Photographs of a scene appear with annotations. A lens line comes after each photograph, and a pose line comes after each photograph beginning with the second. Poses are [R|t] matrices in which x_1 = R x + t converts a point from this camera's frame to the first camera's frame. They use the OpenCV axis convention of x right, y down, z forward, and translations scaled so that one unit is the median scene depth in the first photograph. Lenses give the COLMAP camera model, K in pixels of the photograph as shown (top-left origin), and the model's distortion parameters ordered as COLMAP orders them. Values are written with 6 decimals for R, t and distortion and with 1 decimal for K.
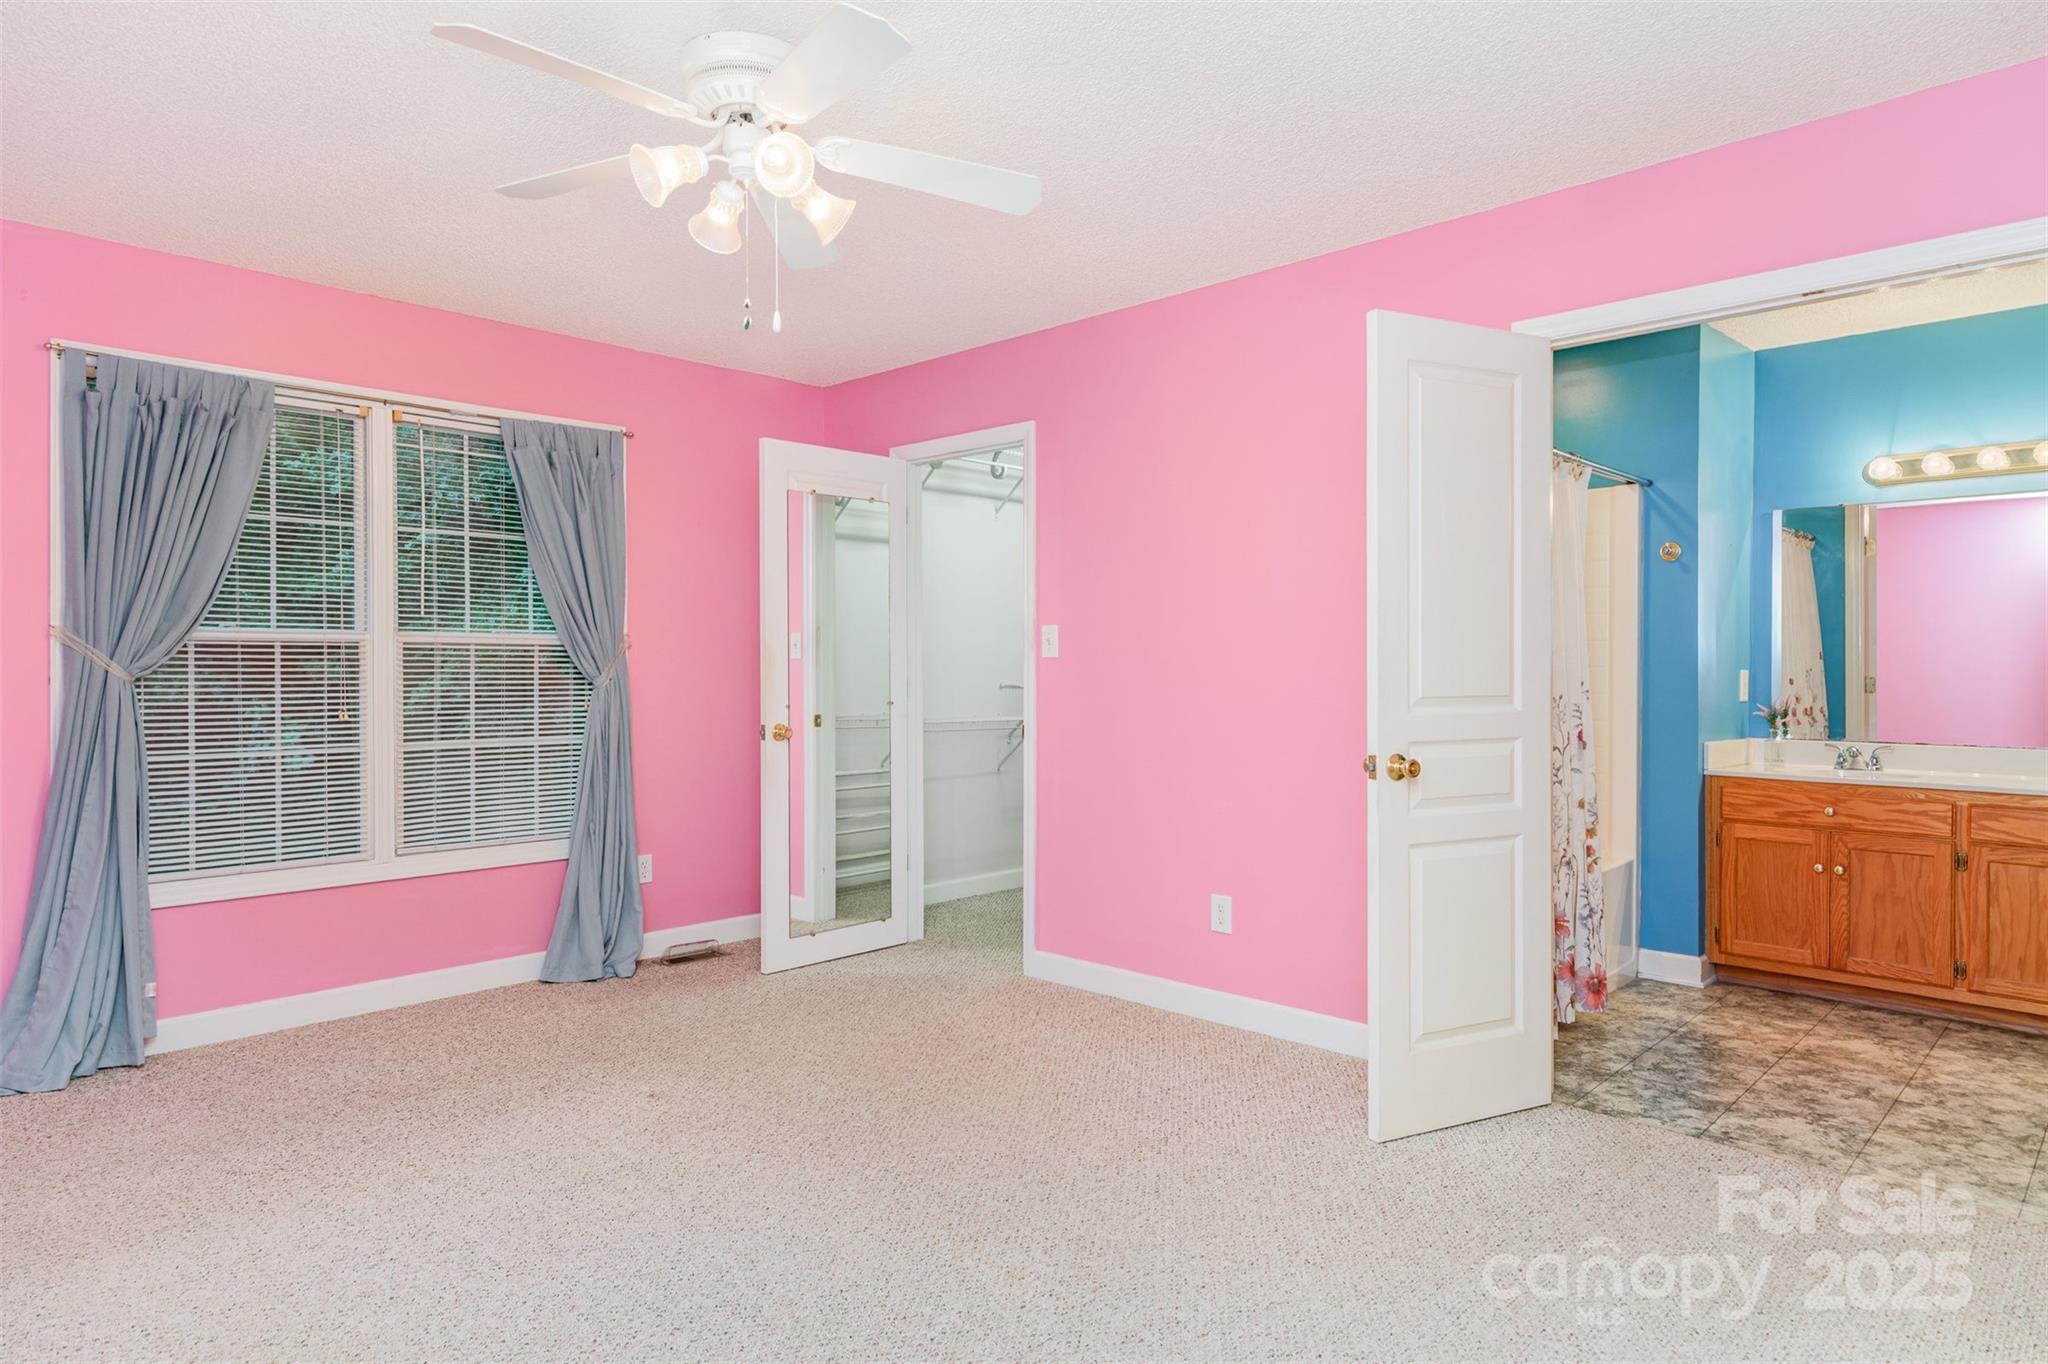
lens RADIAL K [[1220.3, 0, 1027.1], [0, 1220.3, 683.1], [0, 0, 1]] dist [0.007231, 0.000081]
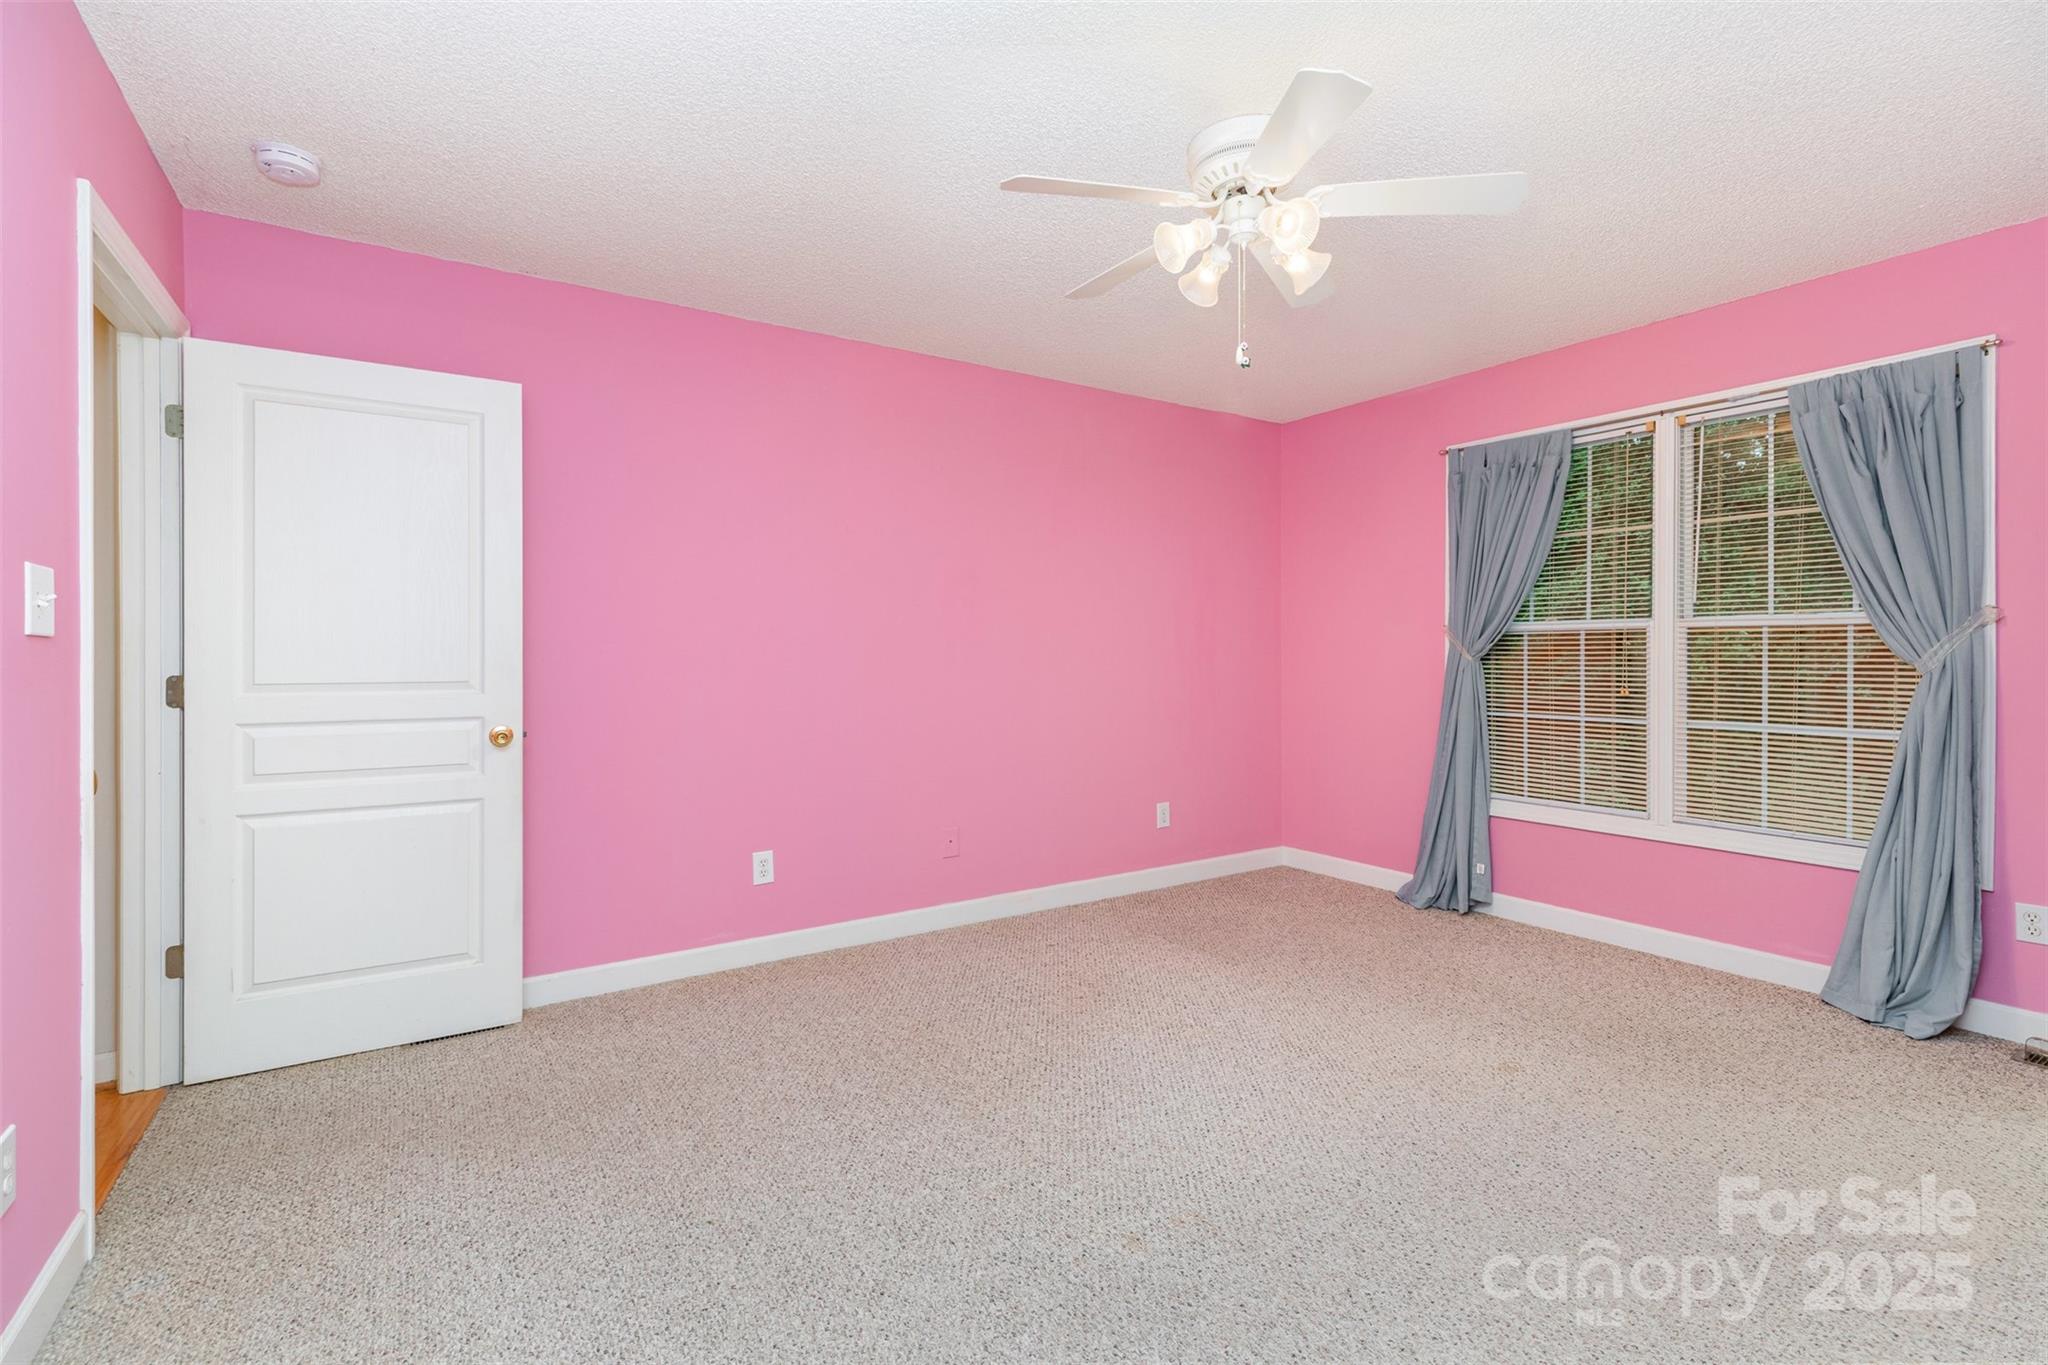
lens RADIAL K [[929.5, 0, 1013.8], [0, 929.5, 664.2], [0, 0, 1]] dist [0.004171, 0.001436]
pose [[-0.238185, 0.012502, -0.971139, 0.439354], [-0.010128, 0.999831, 0.015356, -0.007252], [0.971167, 0.013494, -0.238018, 0.620444]]
